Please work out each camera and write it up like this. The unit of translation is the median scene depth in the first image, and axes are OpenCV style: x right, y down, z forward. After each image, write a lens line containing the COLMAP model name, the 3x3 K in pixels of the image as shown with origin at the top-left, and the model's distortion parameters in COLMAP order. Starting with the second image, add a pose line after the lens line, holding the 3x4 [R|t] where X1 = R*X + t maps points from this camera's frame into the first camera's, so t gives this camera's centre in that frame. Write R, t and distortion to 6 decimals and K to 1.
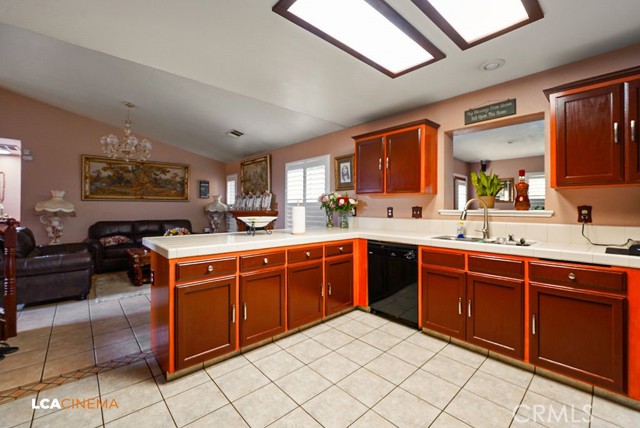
lens RADIAL K [[266.6, 0, 312.1], [0, 266.6, 204.5], [0, 0, 1]] dist [-0.011455, 0.000173]
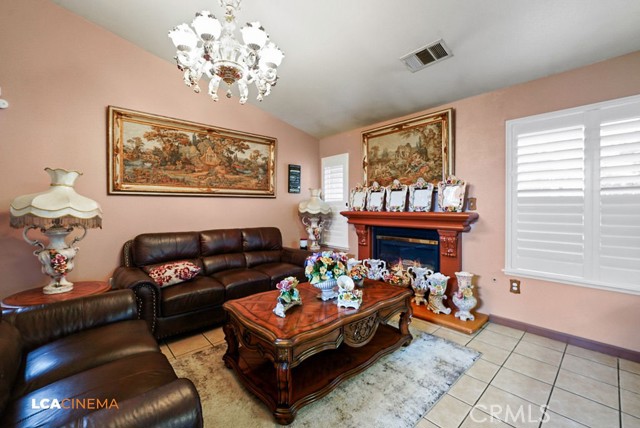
lens RADIAL K [[266.6, 0, 319.1], [0, 266.6, 209.8], [0, 0, 1]] dist [-0.011455, 0.000173]
pose [[0.999992, -0.002636, -0.002840, -0.433101], [0.002690, 0.999807, 0.019448, 0.006347], [0.002788, -0.019455, 0.999807, 0.455220]]
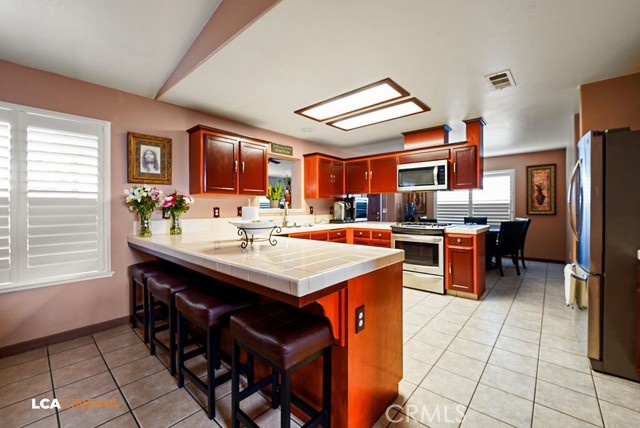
lens RADIAL K [[266.6, 0, 295.2], [0, 266.6, 209.0], [0, 0, 1]] dist [-0.011455, 0.000173]
pose [[-0.071812, -0.004100, 0.997410, -0.445834], [-0.009220, 0.999952, 0.003447, 0.006474], [-0.997376, -0.008949, -0.071846, 0.469433]]
